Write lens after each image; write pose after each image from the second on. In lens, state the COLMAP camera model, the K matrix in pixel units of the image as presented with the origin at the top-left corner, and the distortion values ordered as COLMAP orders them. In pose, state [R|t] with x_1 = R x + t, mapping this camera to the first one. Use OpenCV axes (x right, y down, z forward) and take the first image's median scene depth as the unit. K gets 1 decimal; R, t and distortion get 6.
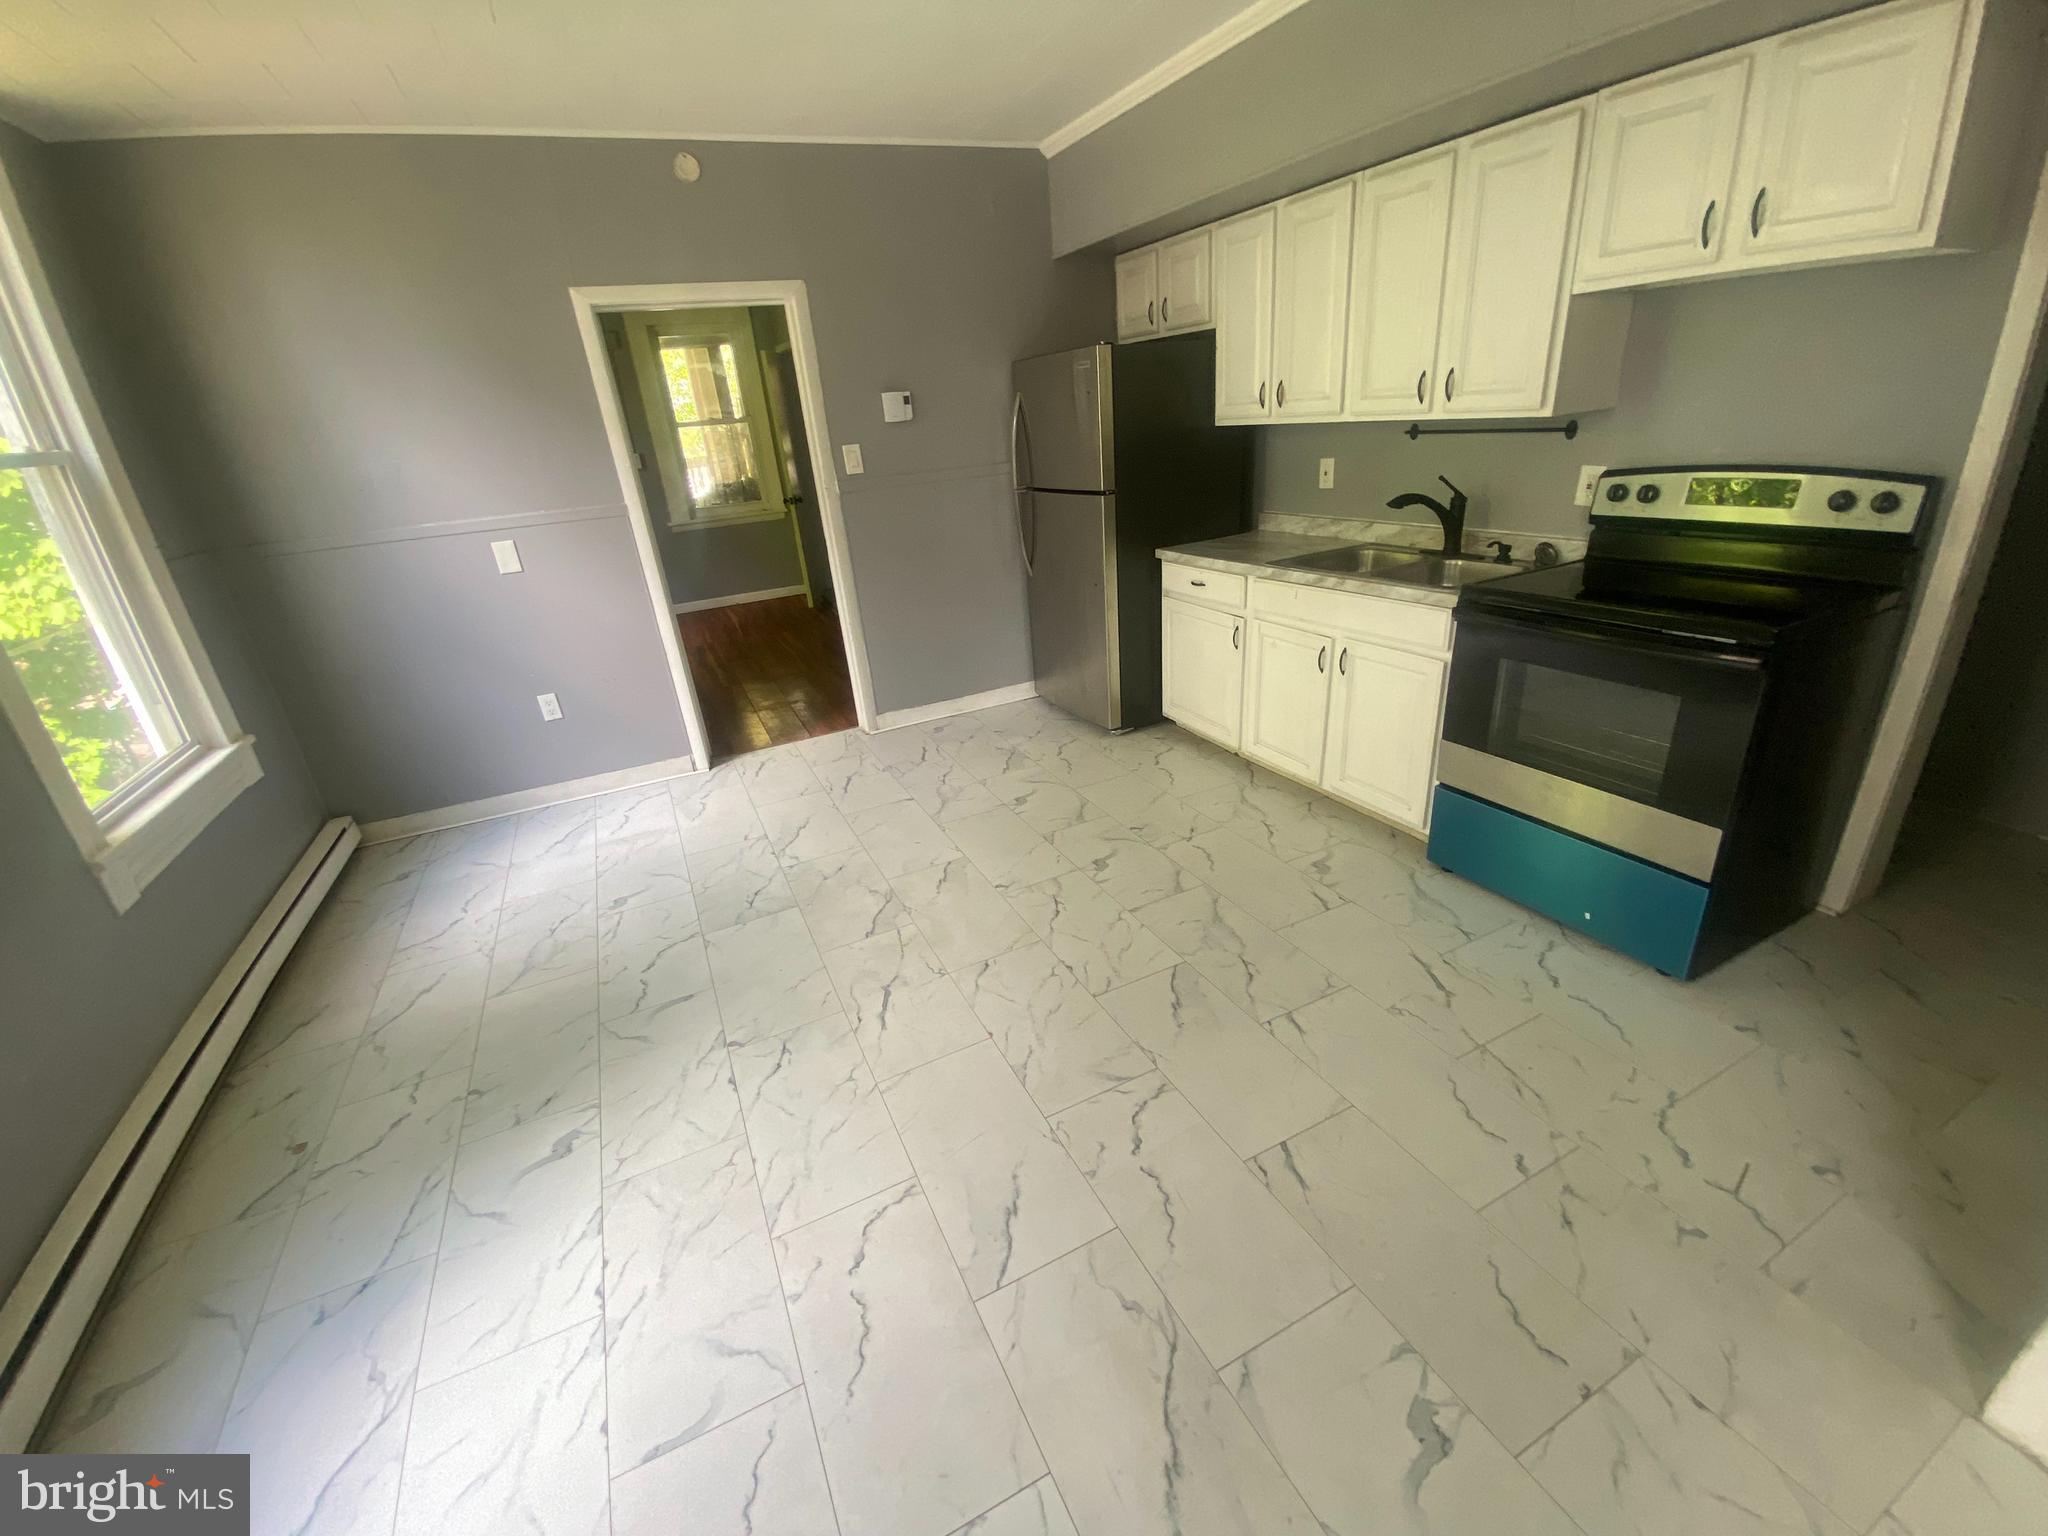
lens RADIAL K [[824.8, 0, 1024.8], [0, 824.8, 775.0], [0, 0, 1]] dist [0.026764, -0.027330]
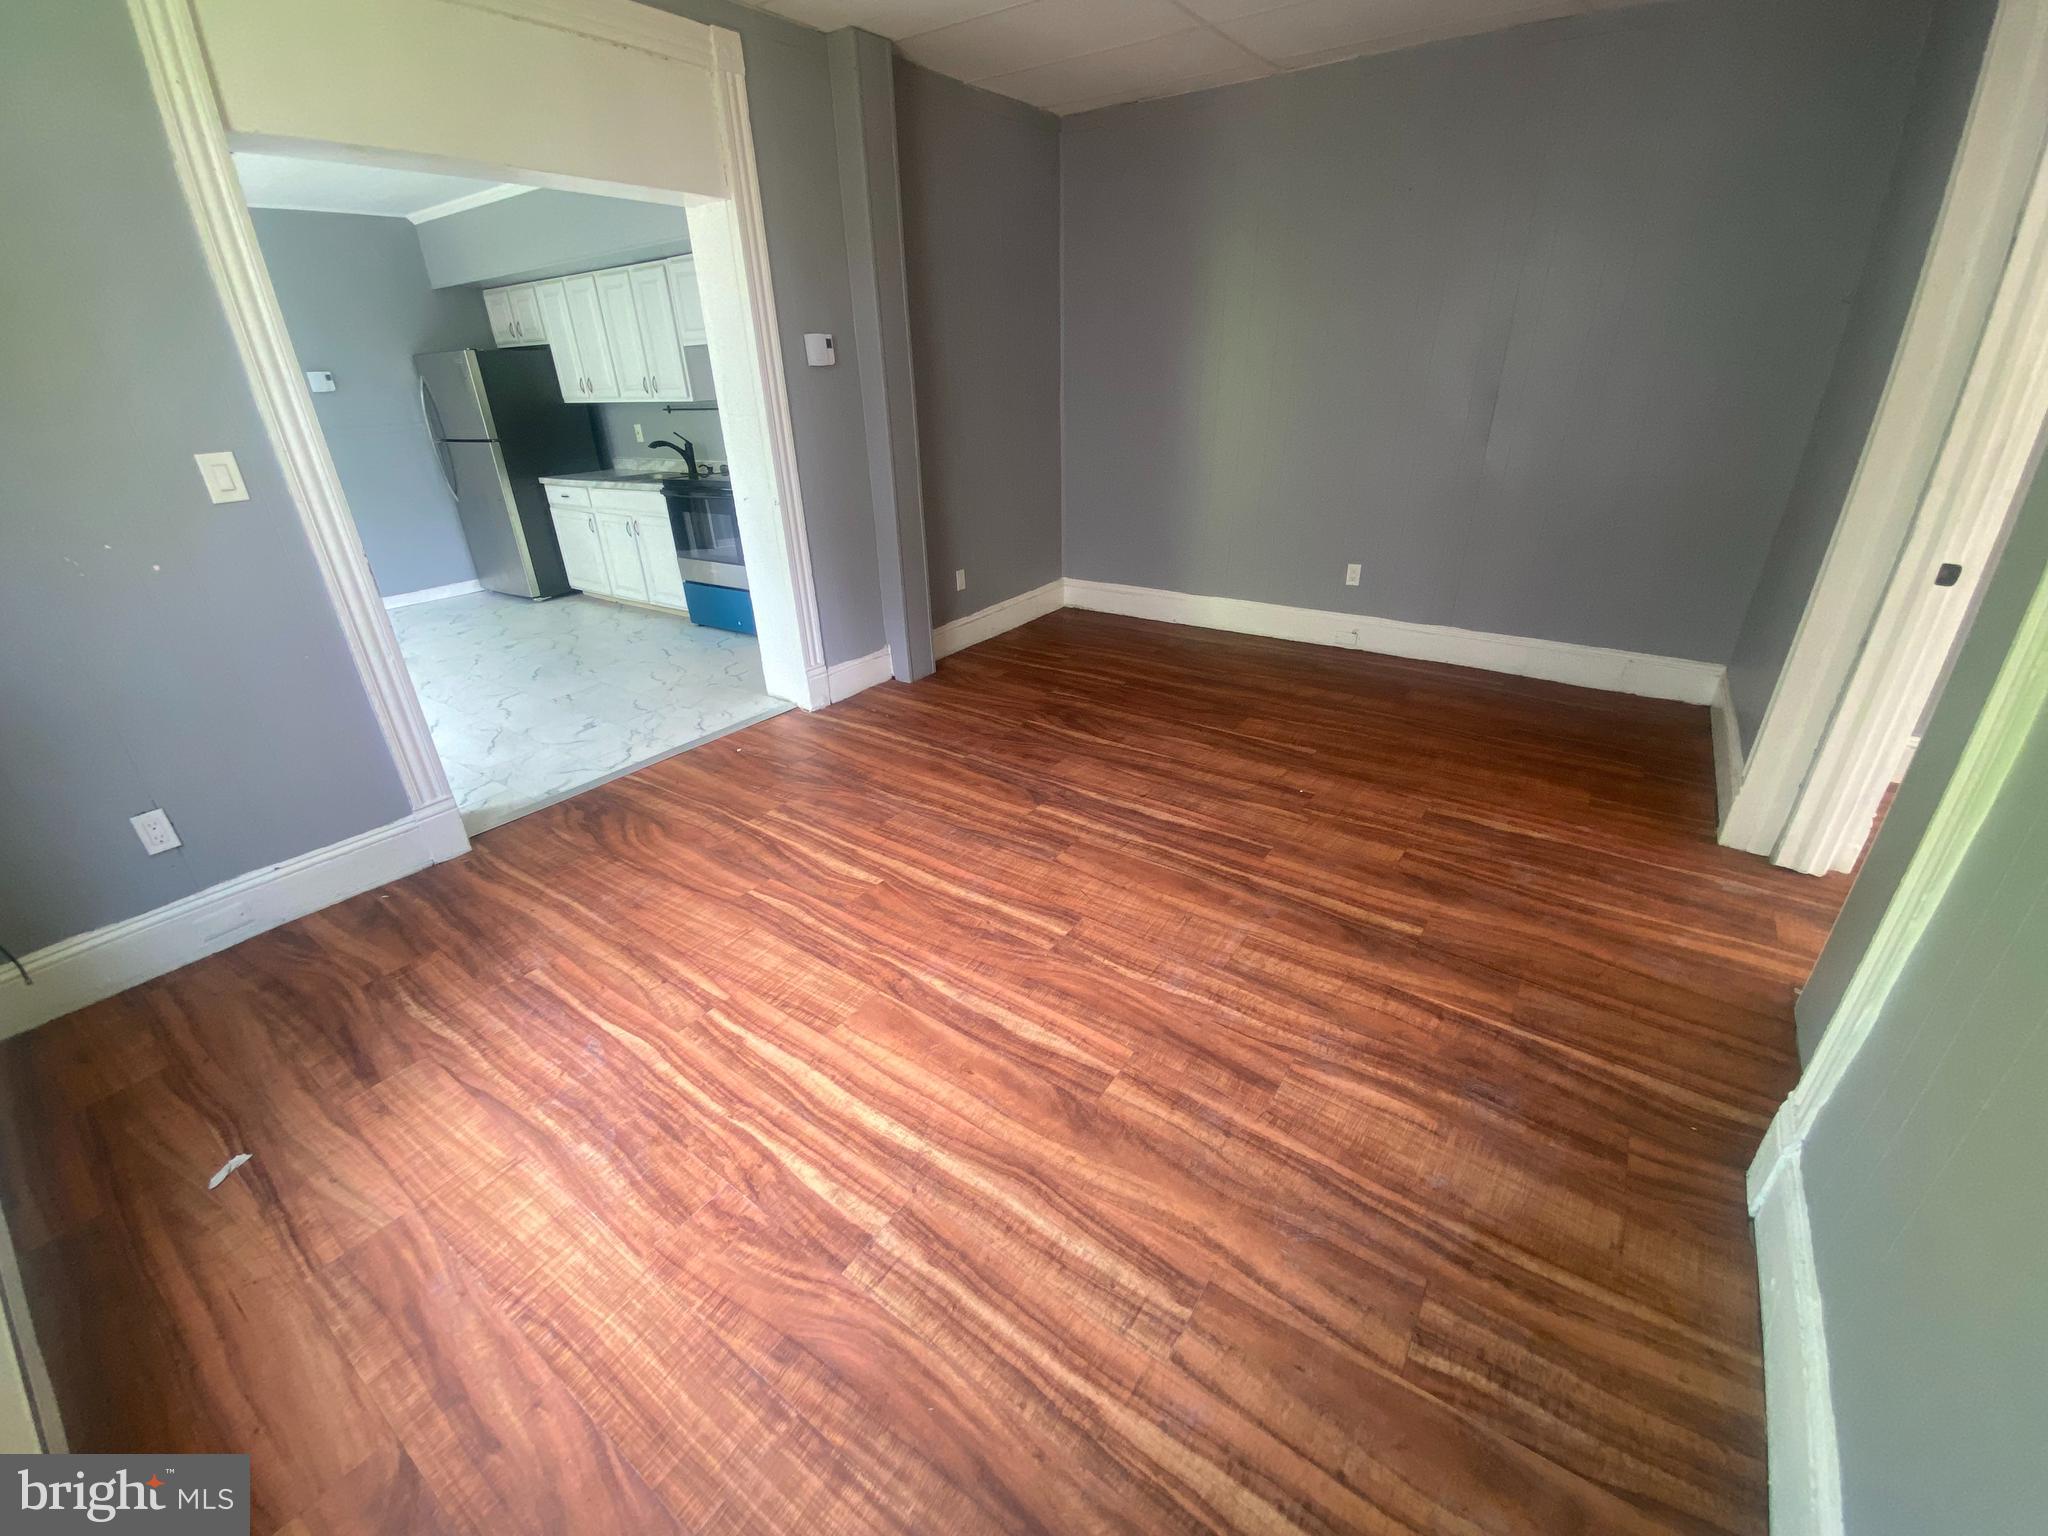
lens RADIAL K [[824.8, 0, 1024.8], [0, 824.8, 775.0], [0, 0, 1]] dist [0.026764, -0.027330]
pose [[0.877428, -0.156573, 0.453437, 0.174655], [0.154693, 0.987090, 0.041506, 0.394754], [-0.454082, 0.033725, 0.890321, -0.887151]]
